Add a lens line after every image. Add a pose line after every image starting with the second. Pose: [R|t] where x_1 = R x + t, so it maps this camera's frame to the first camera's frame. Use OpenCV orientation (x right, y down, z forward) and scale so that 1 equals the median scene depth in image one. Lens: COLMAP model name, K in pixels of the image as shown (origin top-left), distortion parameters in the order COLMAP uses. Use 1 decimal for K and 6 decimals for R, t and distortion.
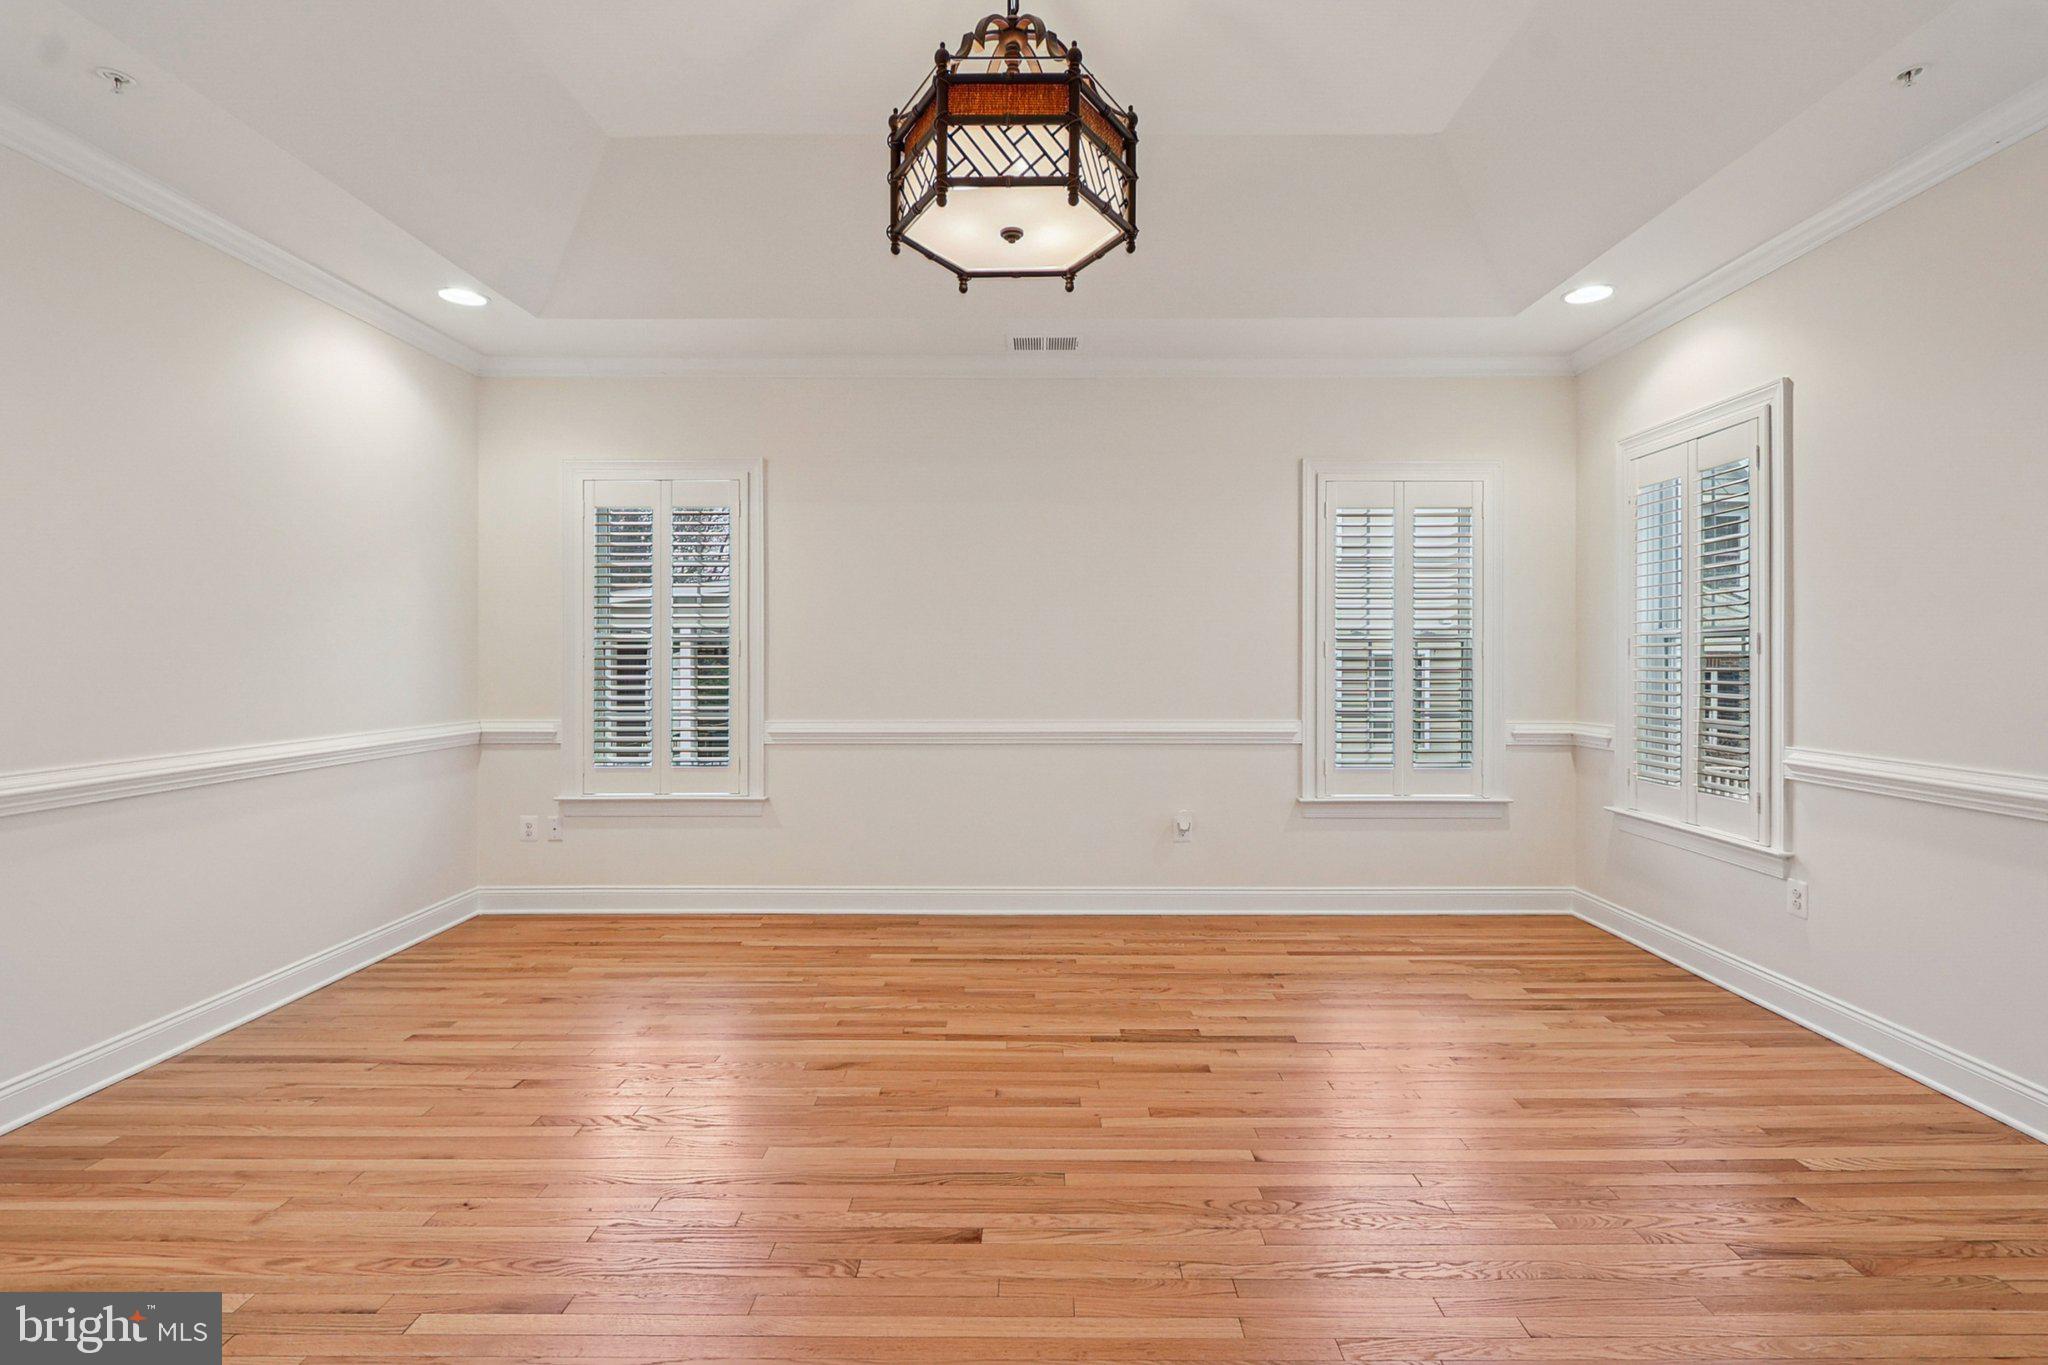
lens RADIAL K [[915.0, 0, 1042.9], [0, 915.0, 683.5], [0, 0, 1]] dist [-0.001899, -0.000325]
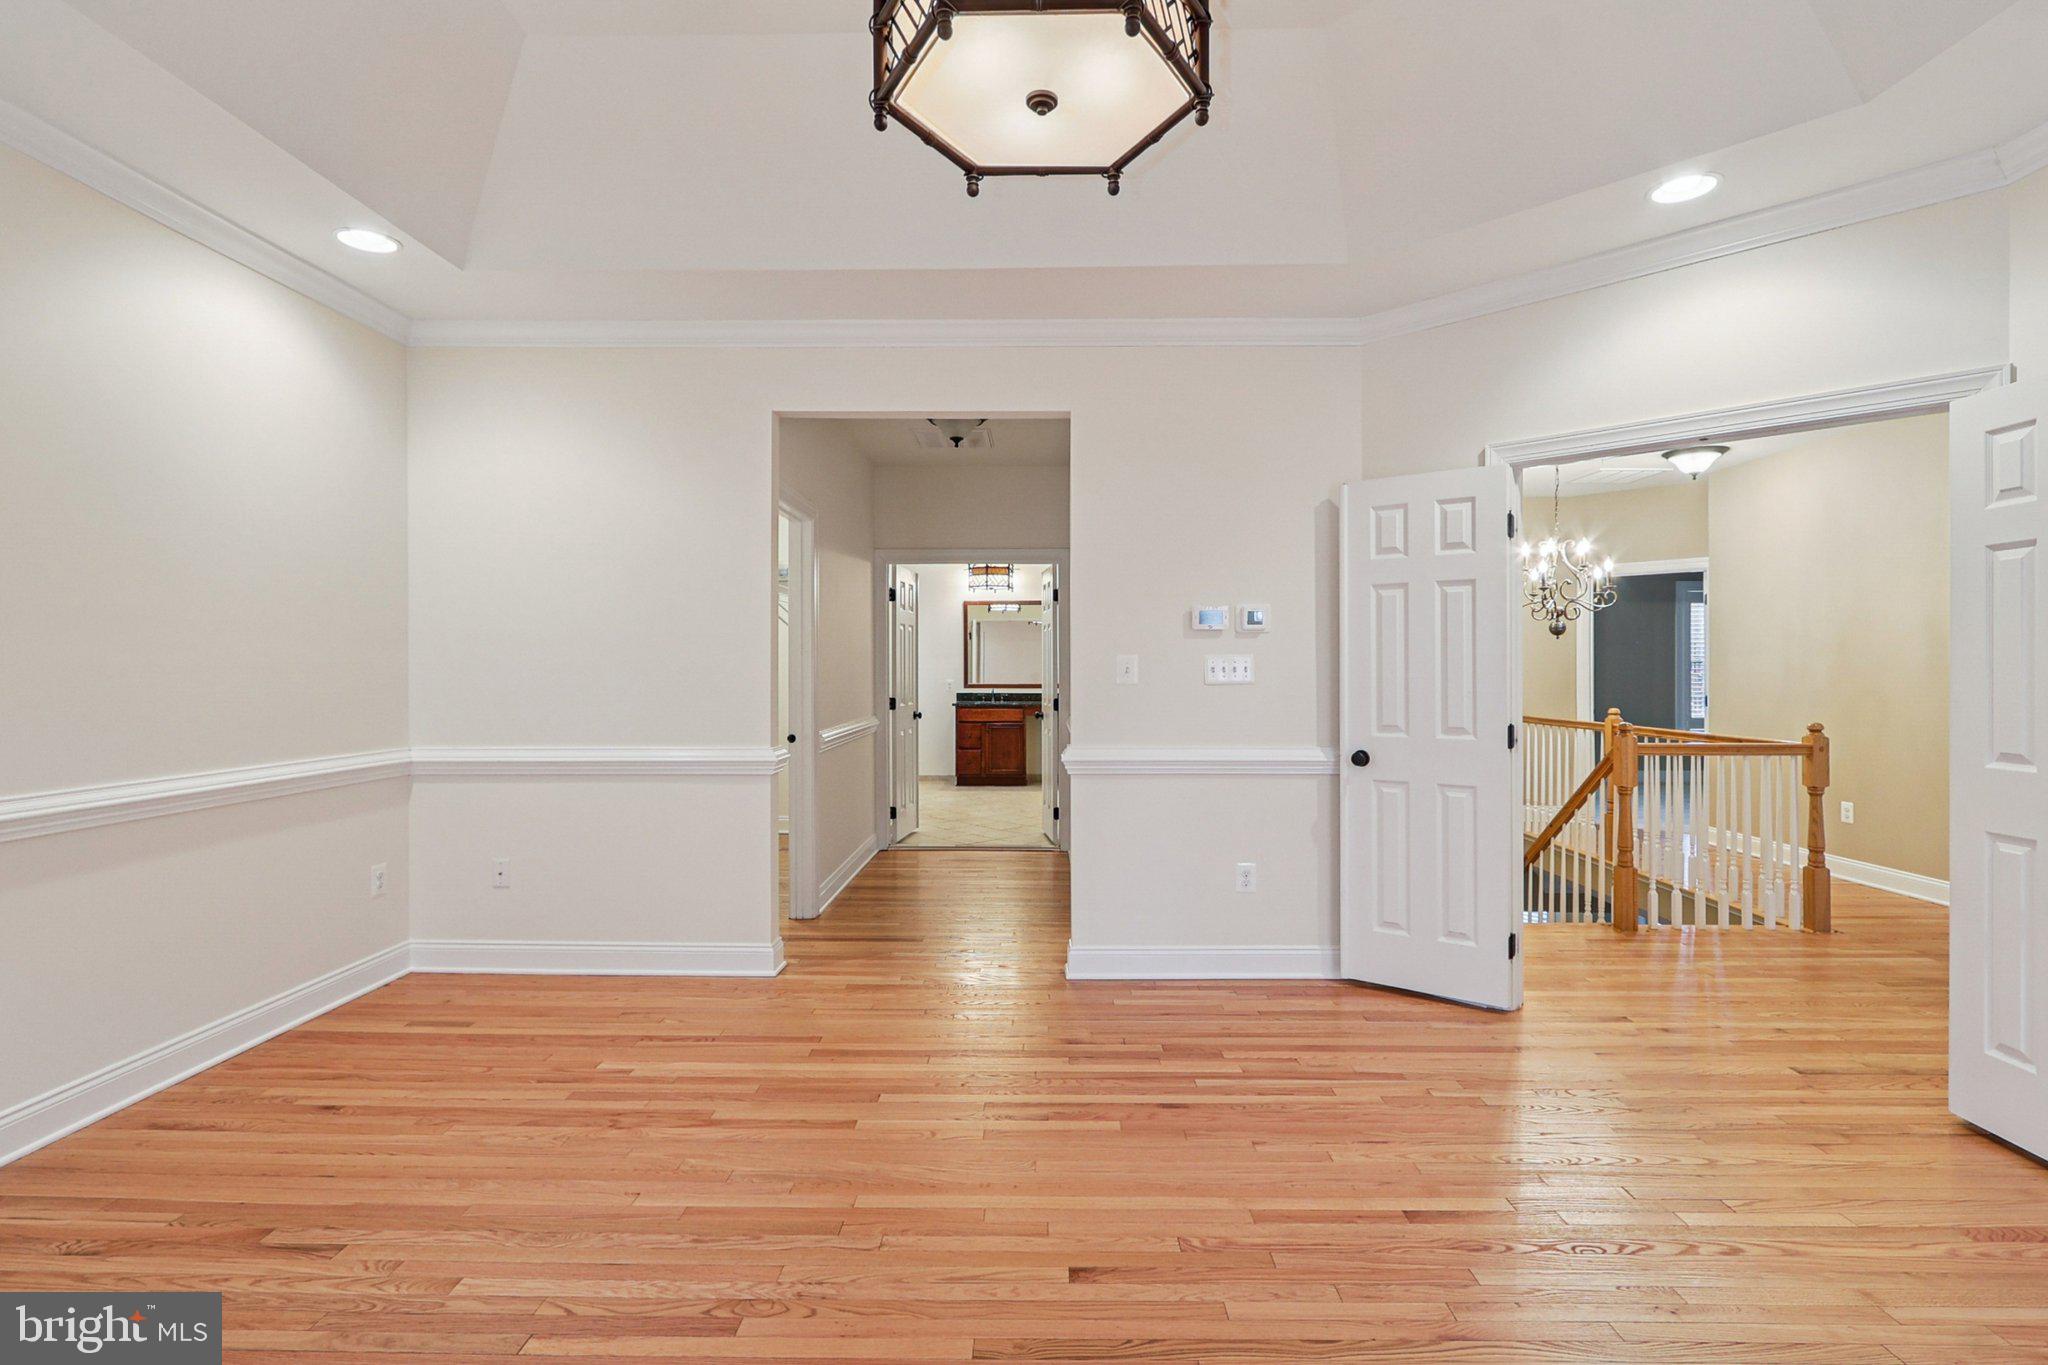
lens RADIAL K [[982.6, 0, 1027.8], [0, 982.6, 669.0], [0, 0, 1]] dist [-0.001953, -0.000873]
pose [[-0.999748, -0.001225, 0.022405, -0.022346], [-0.000547, 0.999542, 0.030253, -0.033804], [-0.022432, 0.030233, -0.999291, 0.997009]]
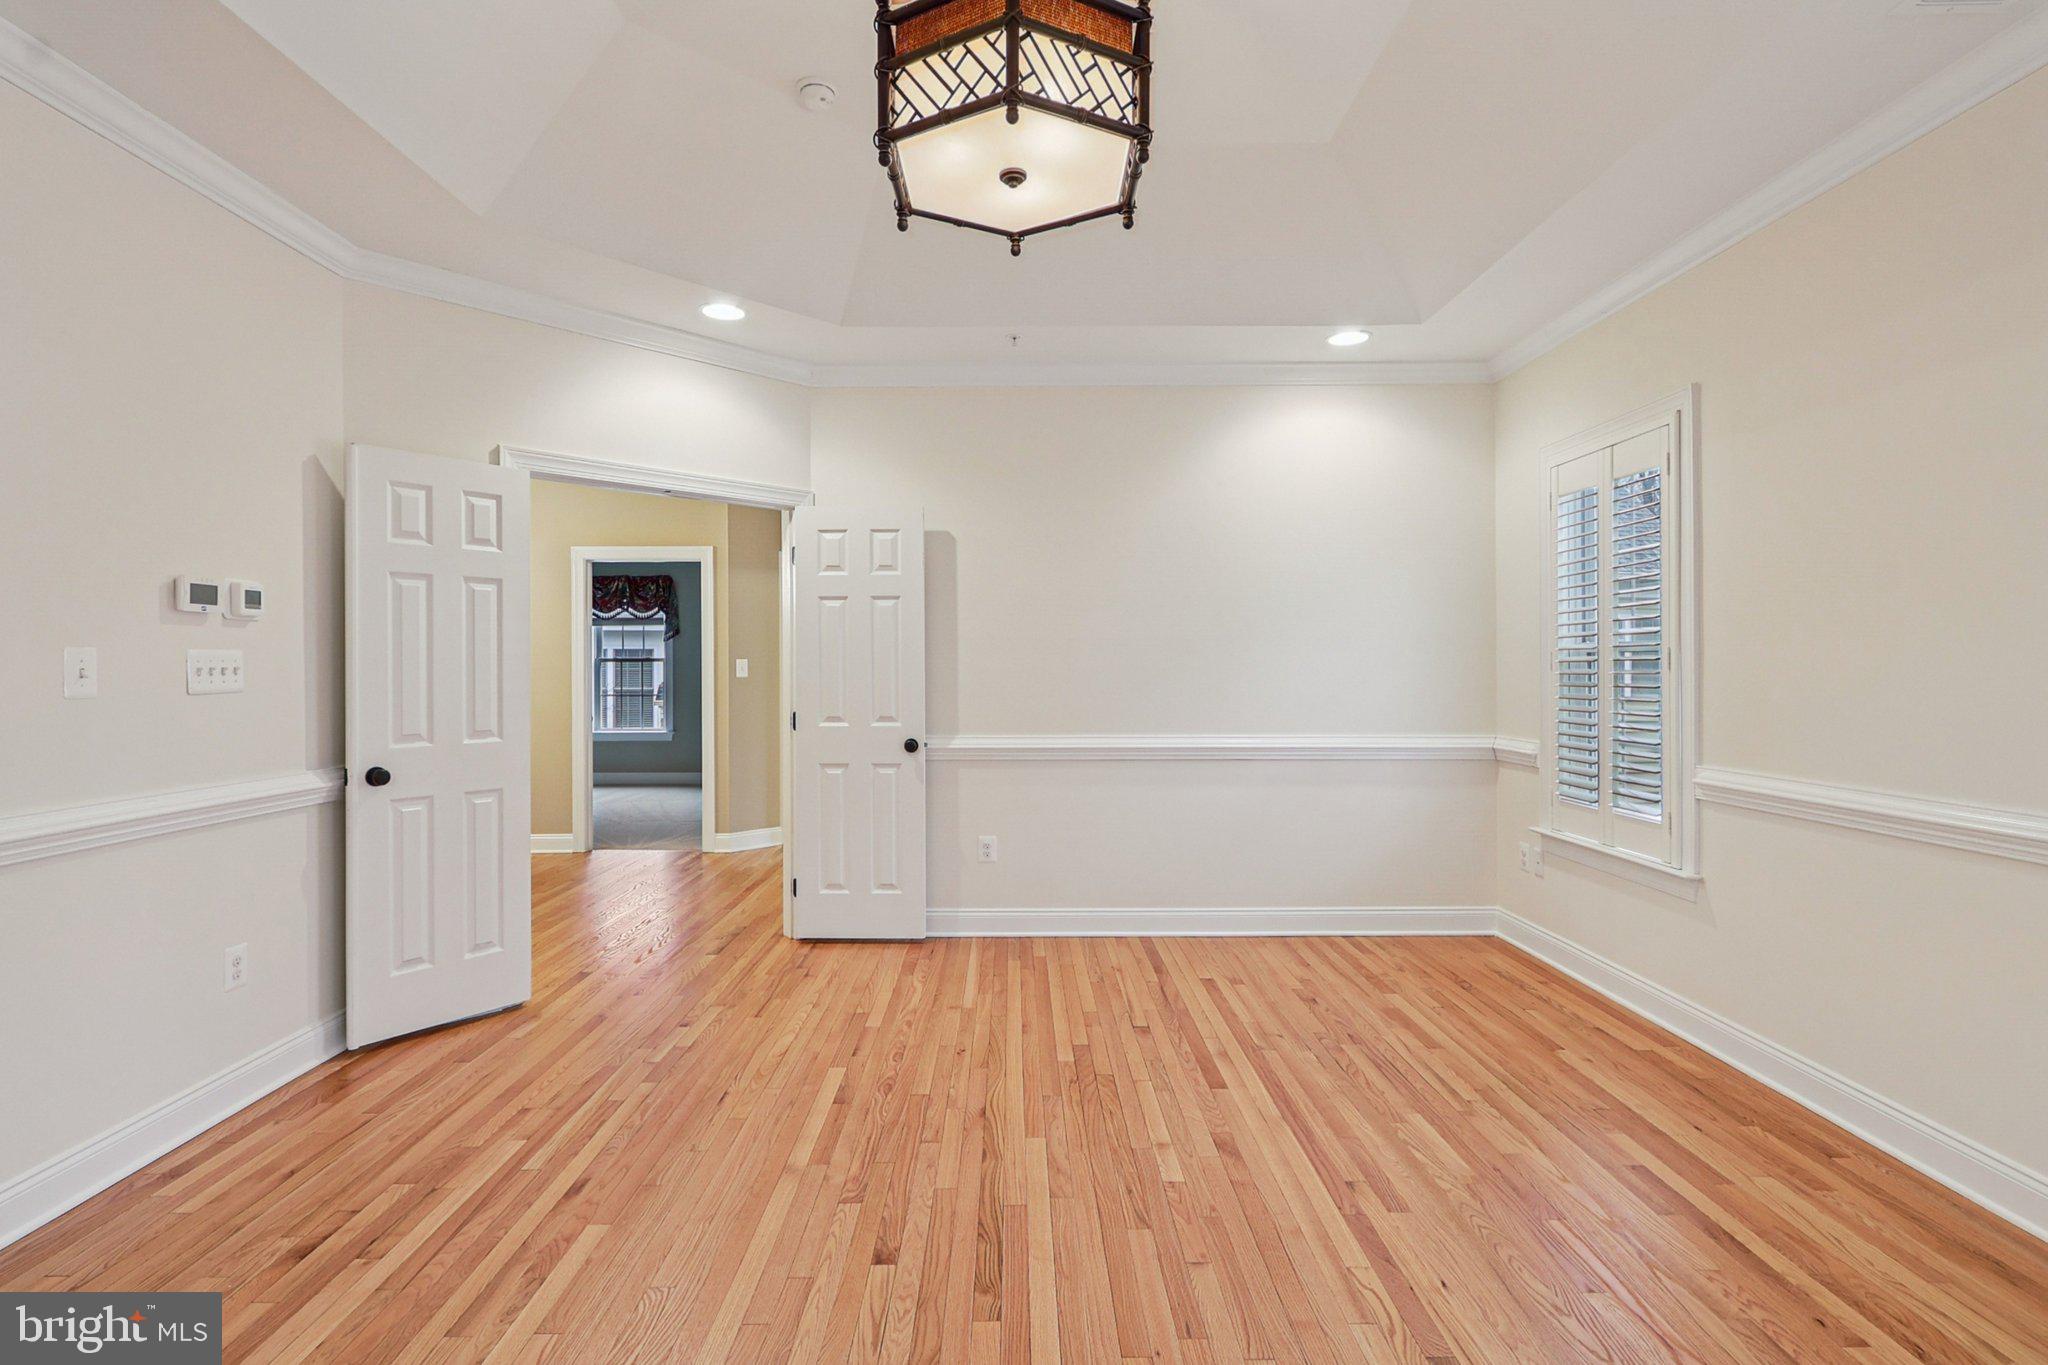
lens RADIAL K [[982.6, 0, 1027.8], [0, 982.6, 669.0], [0, 0, 1]] dist [-0.001953, -0.000873]
pose [[0.012315, -0.002002, -0.999922, 0.487321], [-0.026714, 0.999640, -0.002330, -0.018158], [0.999567, 0.026741, 0.012257, 0.551938]]
